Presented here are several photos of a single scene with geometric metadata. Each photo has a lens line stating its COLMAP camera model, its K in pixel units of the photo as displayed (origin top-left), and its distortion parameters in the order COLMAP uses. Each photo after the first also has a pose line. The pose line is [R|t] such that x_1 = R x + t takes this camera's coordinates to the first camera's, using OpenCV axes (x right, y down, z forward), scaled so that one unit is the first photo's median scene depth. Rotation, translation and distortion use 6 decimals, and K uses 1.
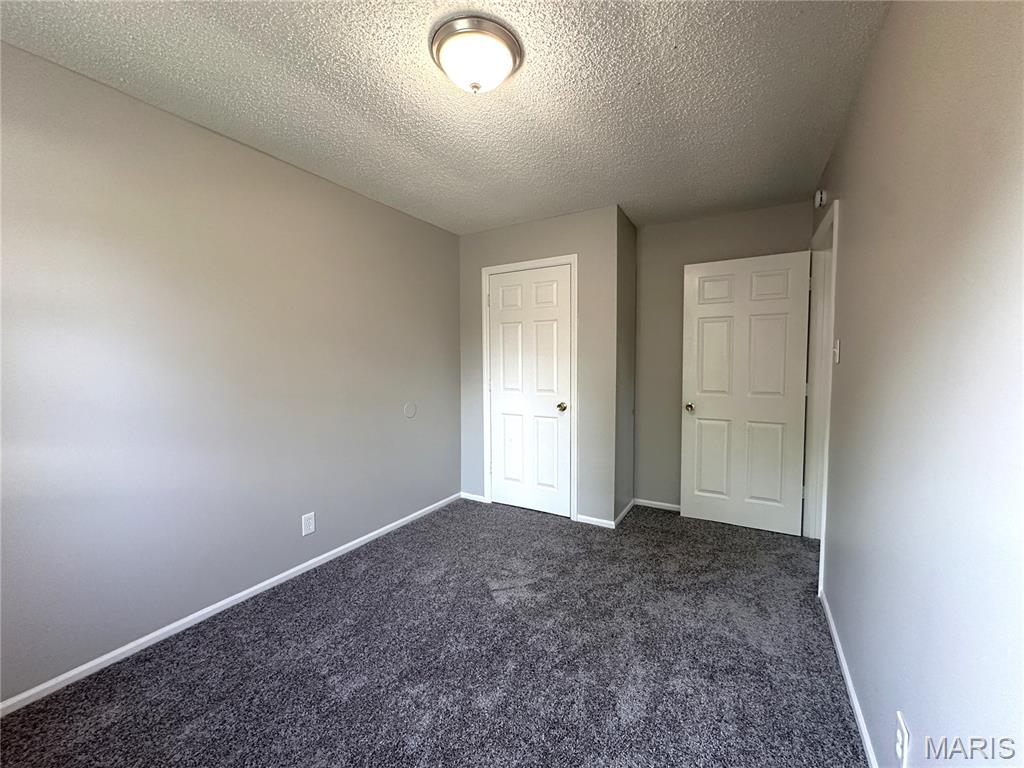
lens RADIAL K [[408.1, 0, 513.2], [0, 408.1, 384.9], [0, 0, 1]] dist [-0.003673, 0.001841]
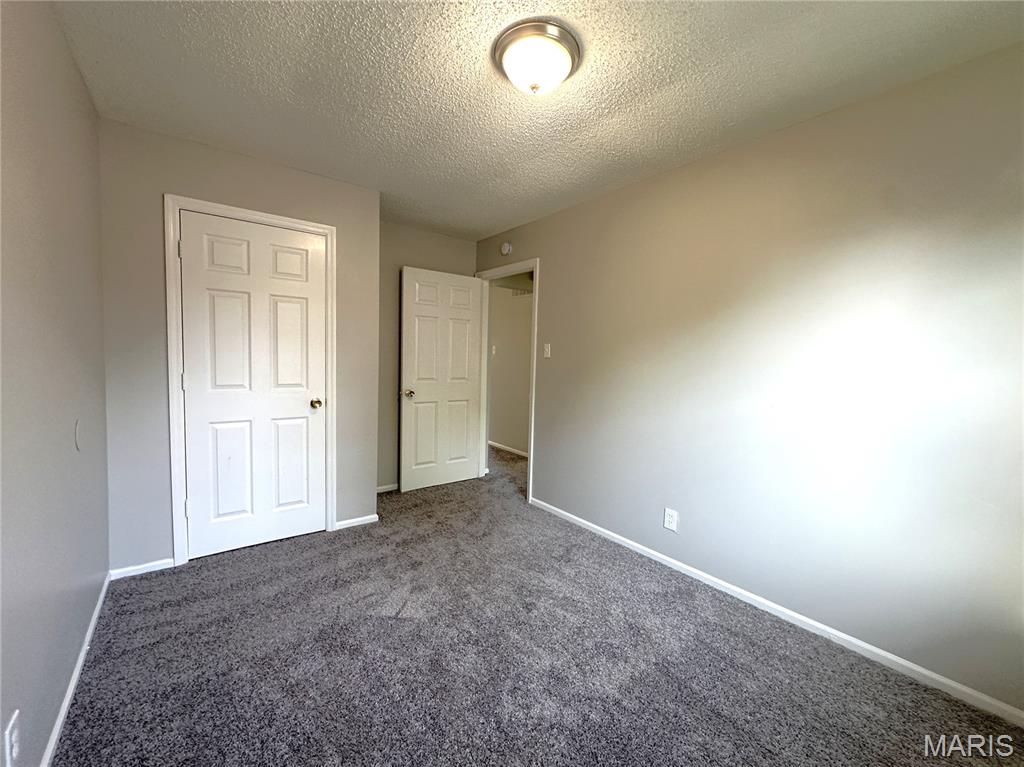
lens RADIAL K [[408.1, 0, 513.8], [0, 408.1, 386.6], [0, 0, 1]] dist [-0.003673, 0.001841]
pose [[0.380614, -0.050448, 0.923357, -0.510901], [0.027441, 0.998687, 0.043252, -0.005920], [-0.924327, 0.008875, 0.381499, 0.307192]]
